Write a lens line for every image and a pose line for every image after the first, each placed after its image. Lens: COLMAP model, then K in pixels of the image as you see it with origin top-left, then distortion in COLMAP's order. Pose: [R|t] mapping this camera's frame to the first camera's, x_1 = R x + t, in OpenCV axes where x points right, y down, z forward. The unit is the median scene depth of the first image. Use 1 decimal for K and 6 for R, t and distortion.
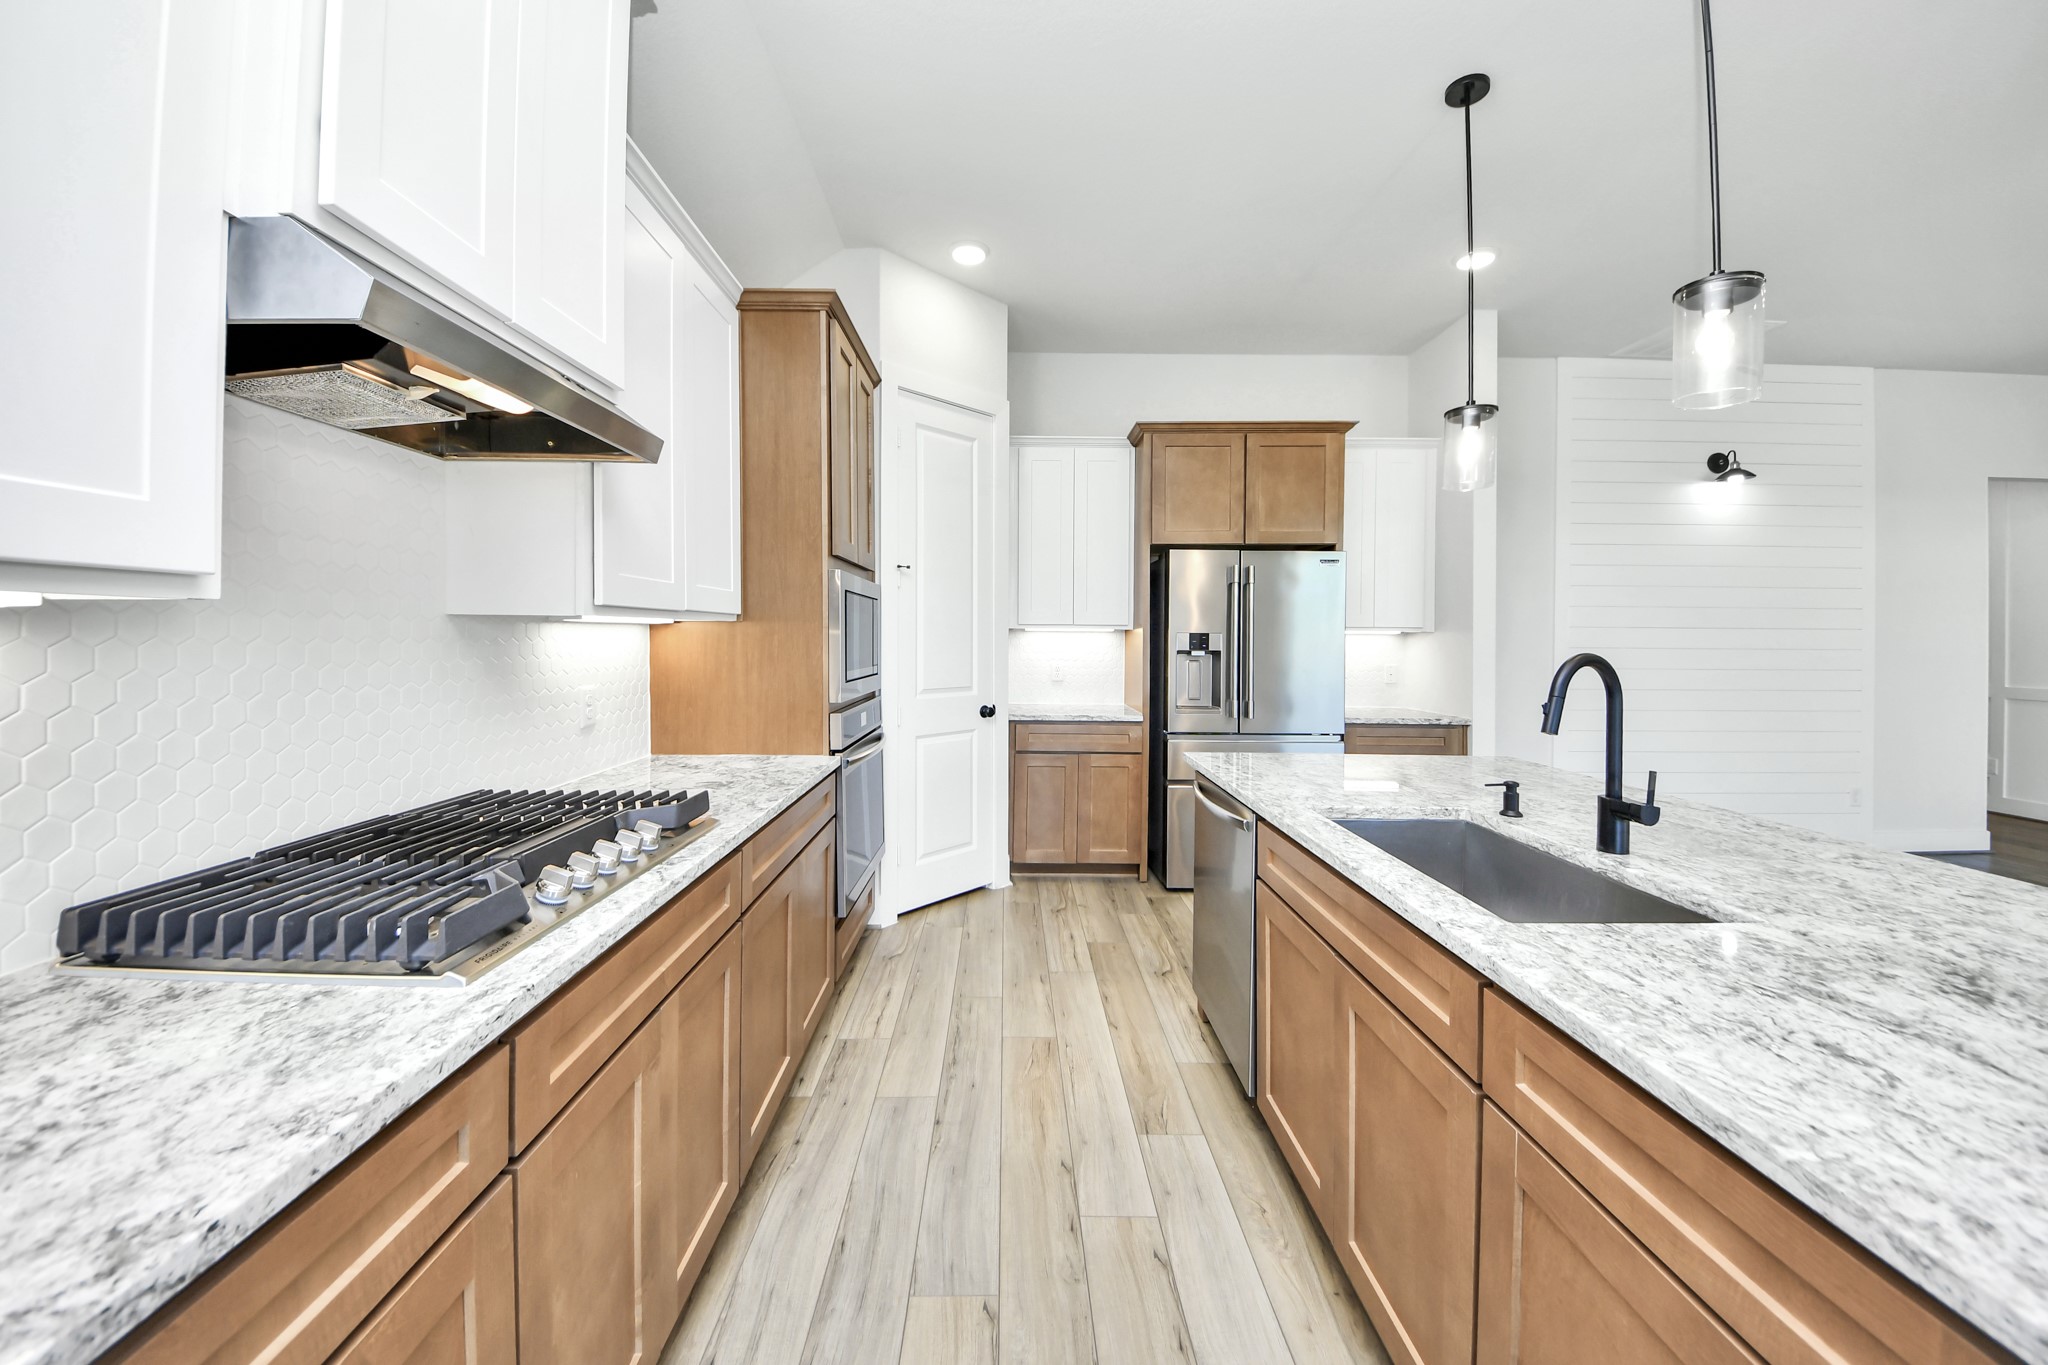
lens RADIAL K [[745.5, 0, 1026.7], [0, 745.5, 640.4], [0, 0, 1]] dist [0.001001, -0.005462]
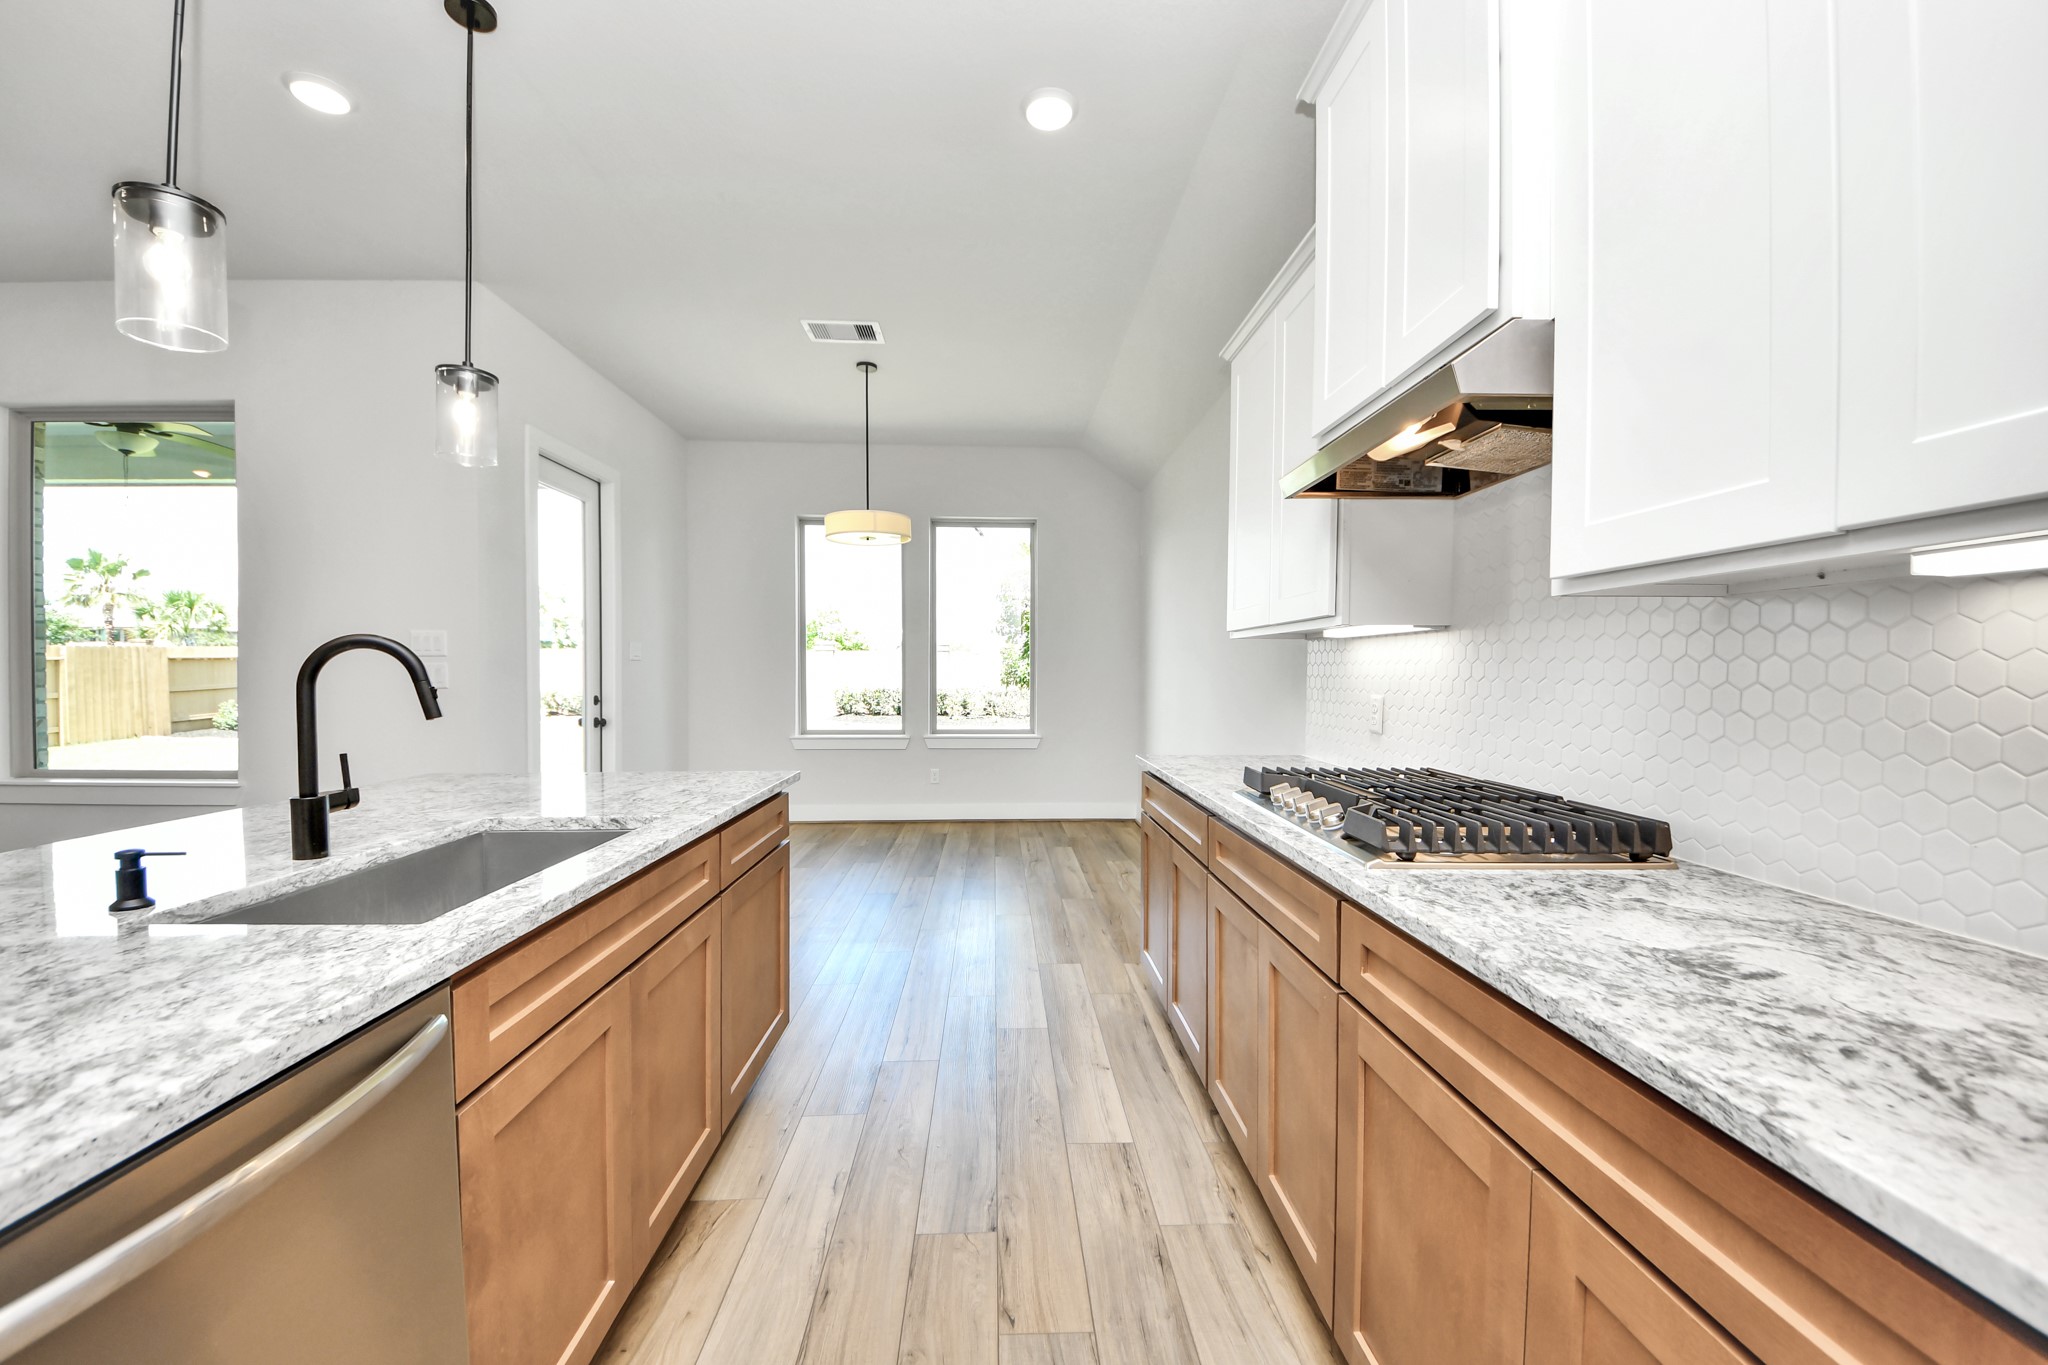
lens RADIAL K [[765.1, 0, 1017.5], [0, 765.1, 684.5], [0, 0, 1]] dist [-0.011291, -0.001589]
pose [[-0.999836, -0.007109, -0.016683, -0.015170], [-0.007559, 0.999604, 0.027087, 0.016494], [0.016484, 0.027209, -0.999494, 0.742691]]
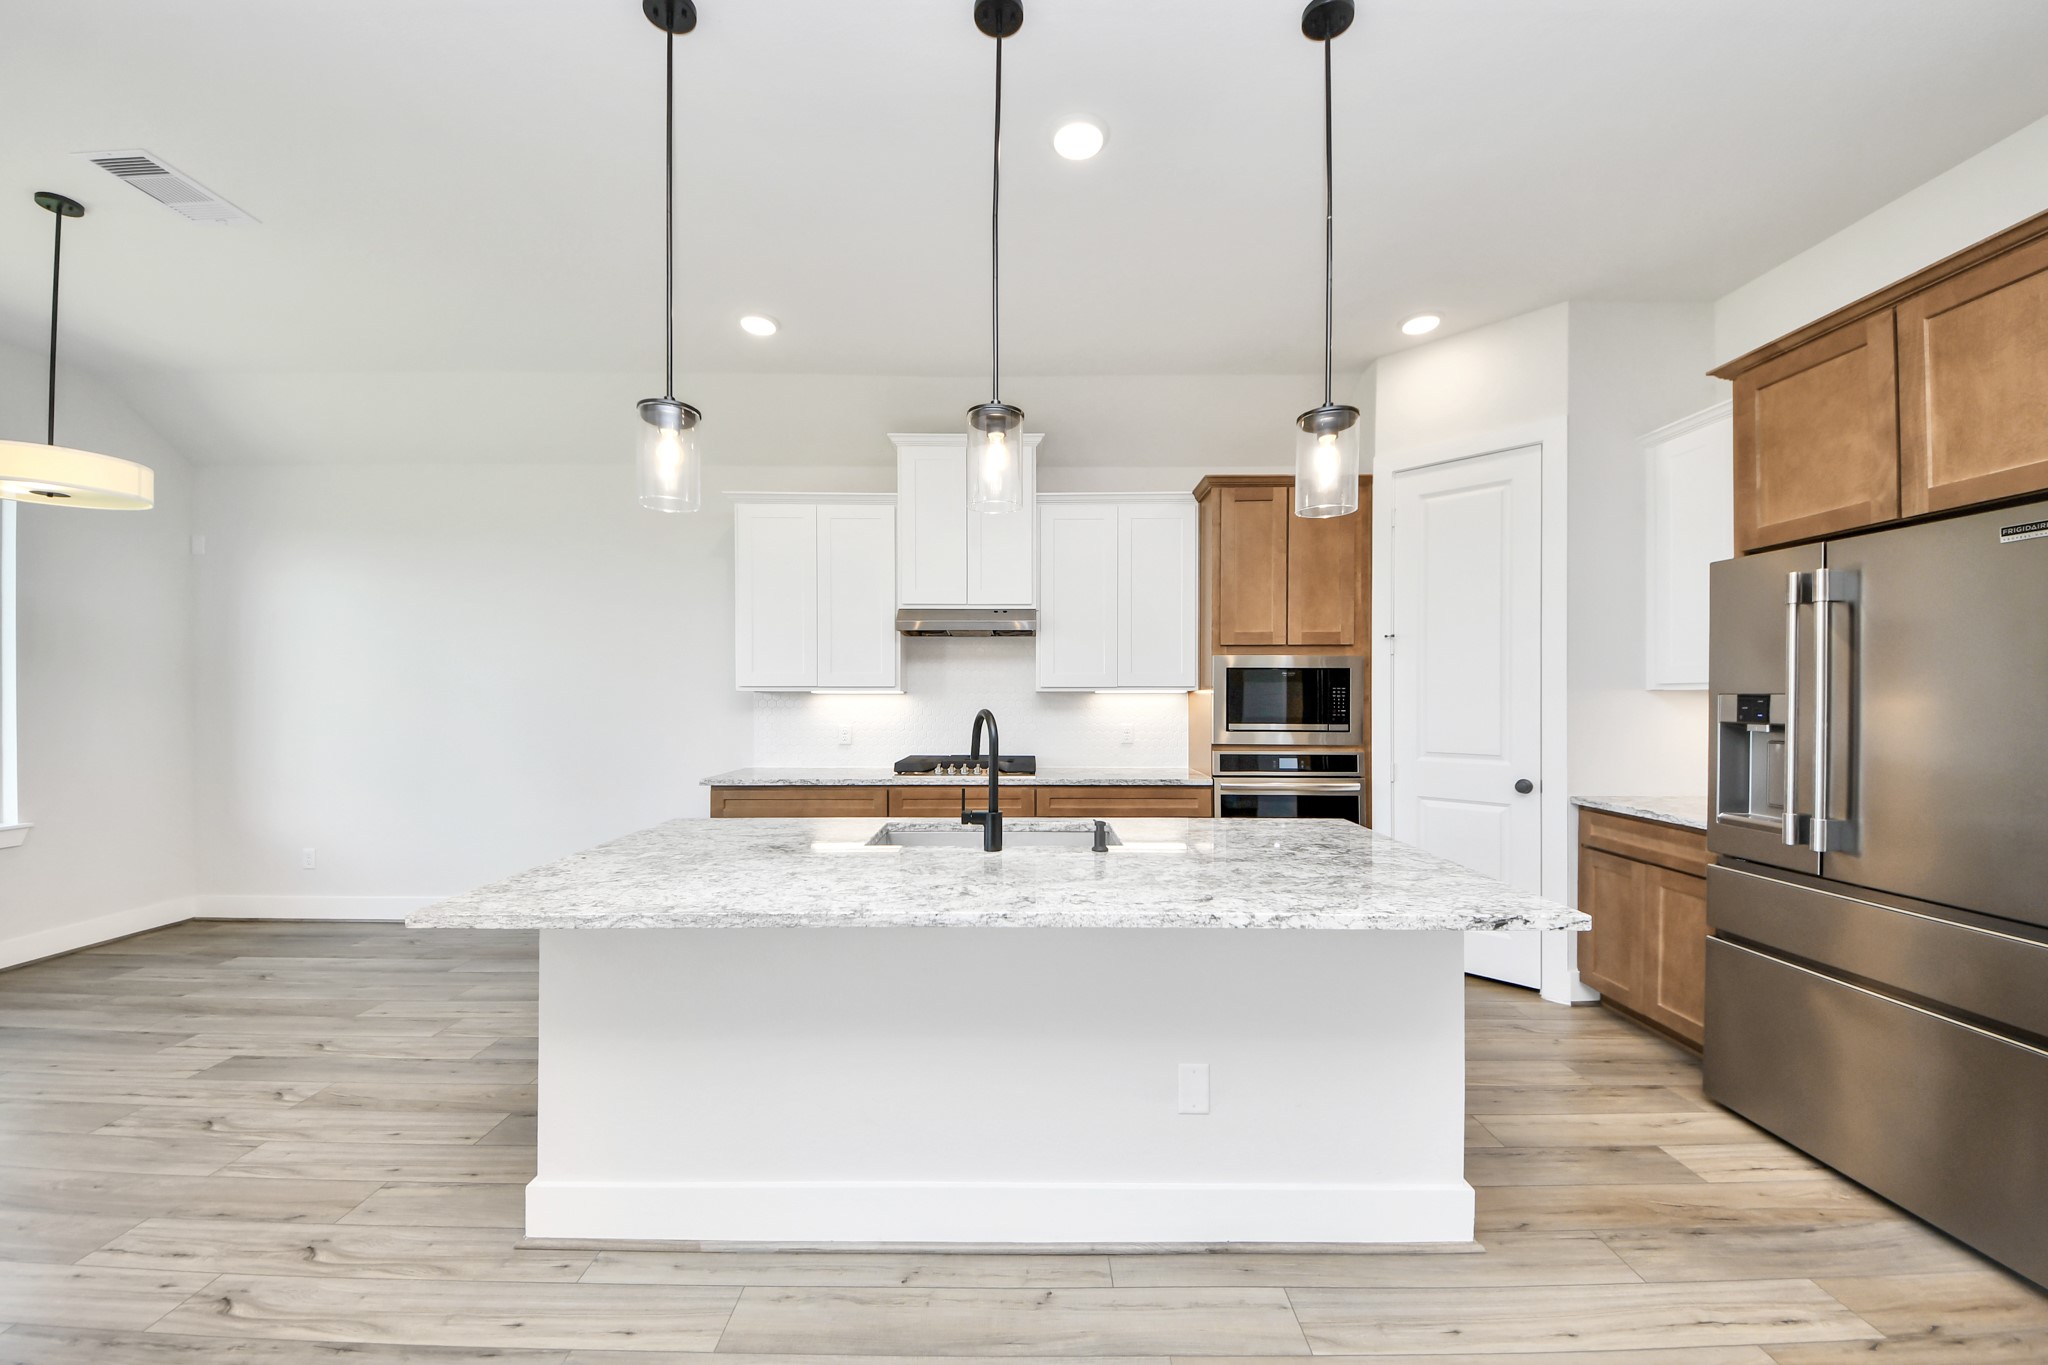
lens RADIAL K [[745.5, 0, 1014.1], [0, 745.5, 710.1], [0, 0, 1]] dist [0.001001, -0.005462]
pose [[-0.019558, 0.013734, -0.999714, 0.833704], [-0.004111, 0.999896, 0.013817, -0.002540], [0.999800, 0.004380, -0.019499, 0.408886]]
